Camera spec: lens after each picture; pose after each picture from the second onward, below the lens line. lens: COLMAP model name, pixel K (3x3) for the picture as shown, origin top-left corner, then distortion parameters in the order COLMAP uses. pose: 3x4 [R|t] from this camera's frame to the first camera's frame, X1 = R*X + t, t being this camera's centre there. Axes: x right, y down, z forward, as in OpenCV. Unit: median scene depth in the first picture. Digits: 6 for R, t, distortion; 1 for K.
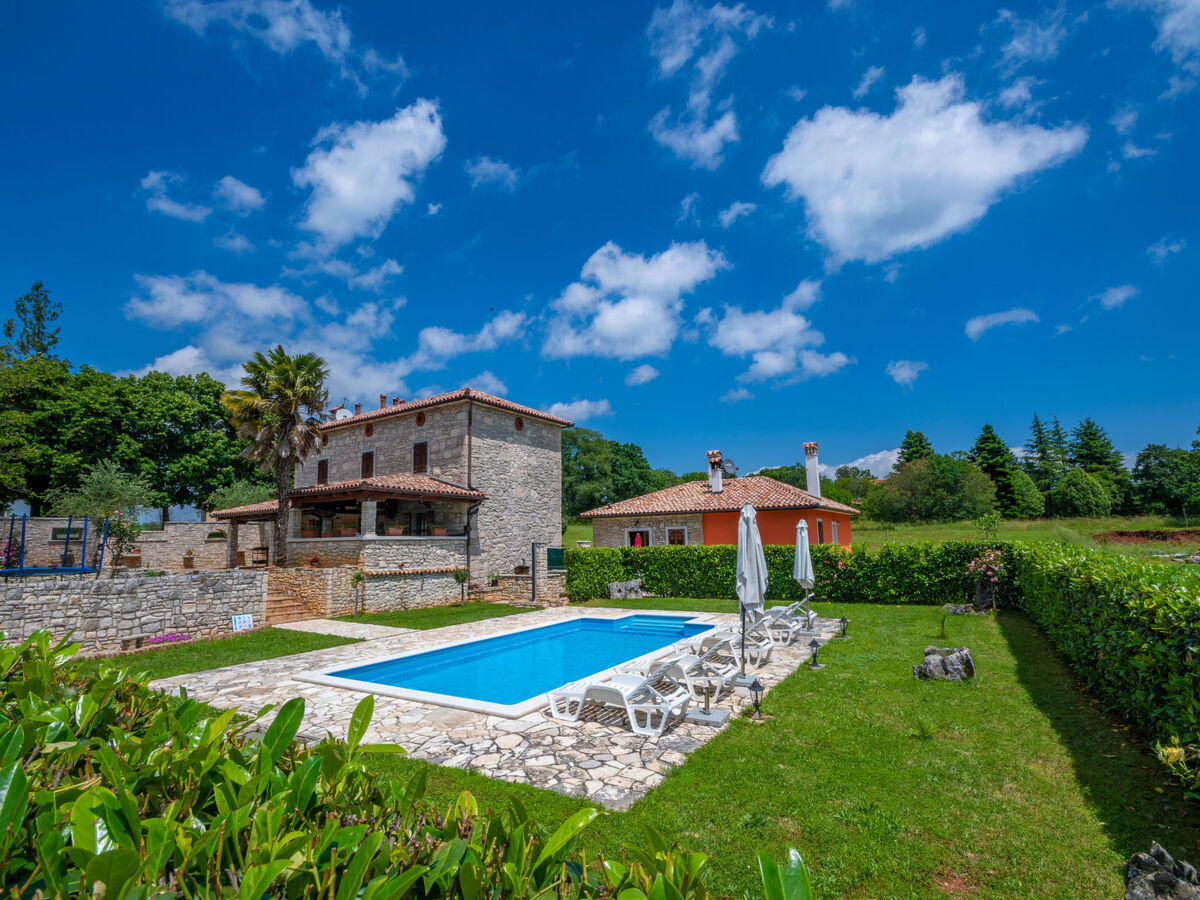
lens RADIAL K [[598.4, 0, 589.2], [0, 598.4, 458.7], [0, 0, 1]] dist [0.015603, -0.000017]
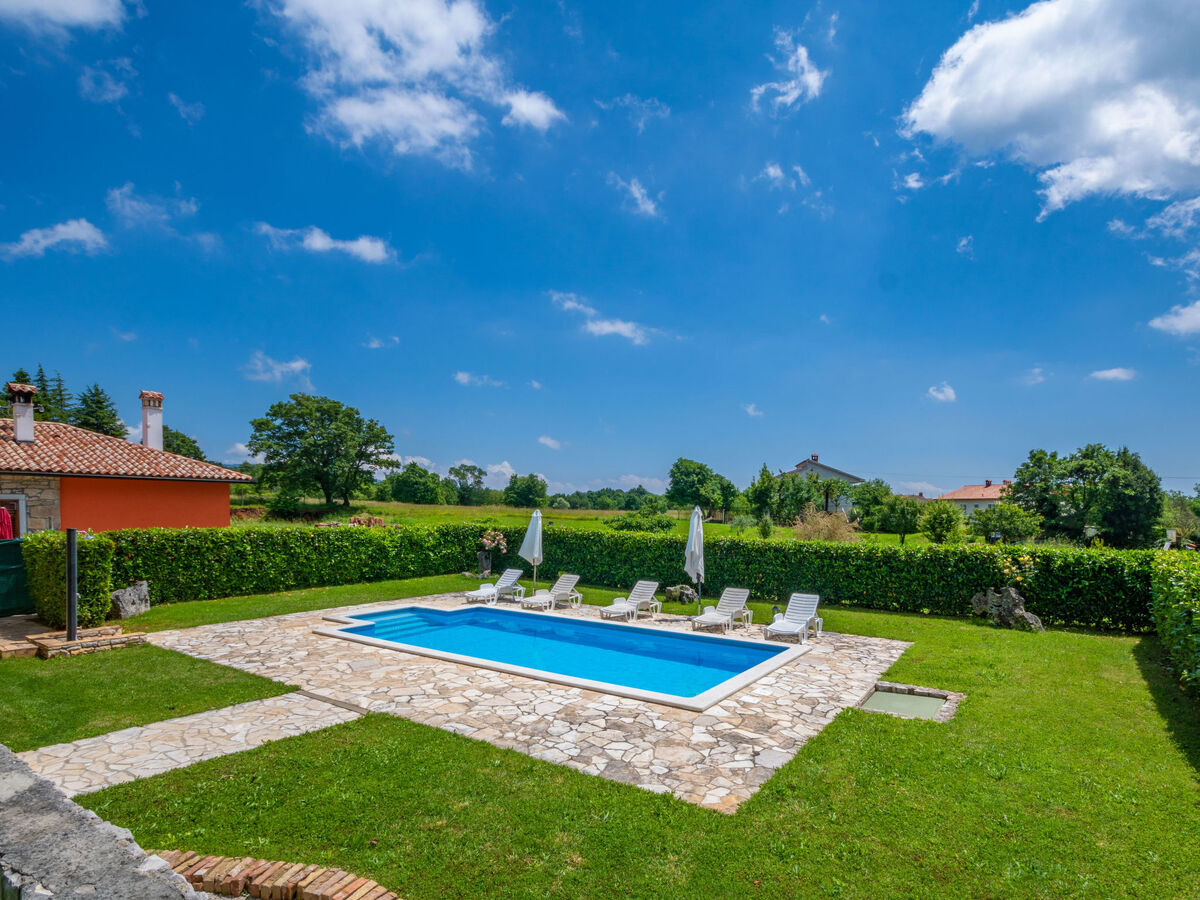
lens RADIAL K [[643.3, 0, 619.6], [0, 643.3, 506.8], [0, 0, 1]] dist [-0.000570, 0.000562]
pose [[0.031345, 0.020581, 0.999297, -0.593916], [-0.149982, 0.988565, -0.015656, 0.056788], [-0.988192, -0.149386, 0.034074, 0.491066]]
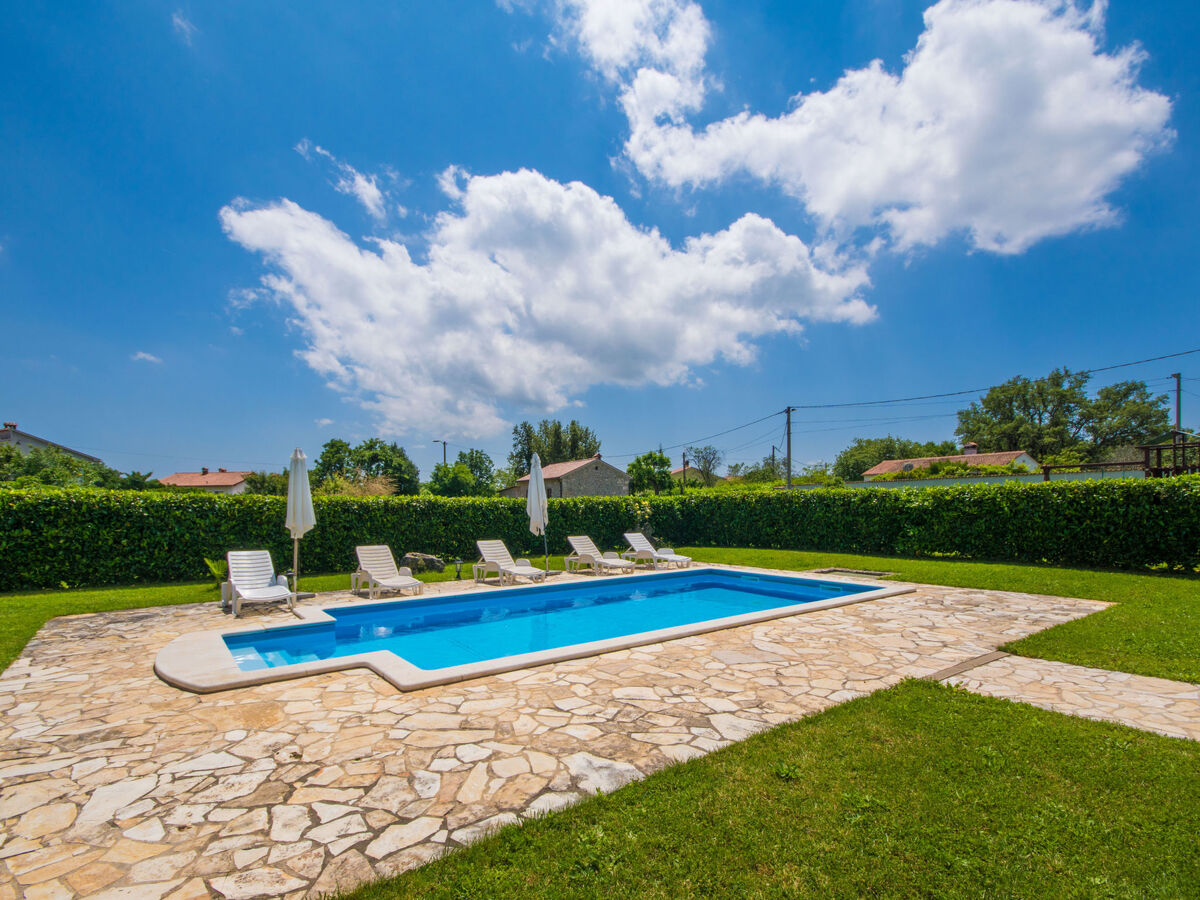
lens RADIAL K [[598.4, 0, 589.2], [0, 598.4, 458.7], [0, 0, 1]] dist [0.015603, -0.000017]
pose [[-0.927357, 0.054153, 0.370239, -0.162428], [-0.025857, 0.977832, -0.207787, 0.163758], [-0.373284, -0.202266, -0.905399, 0.963958]]
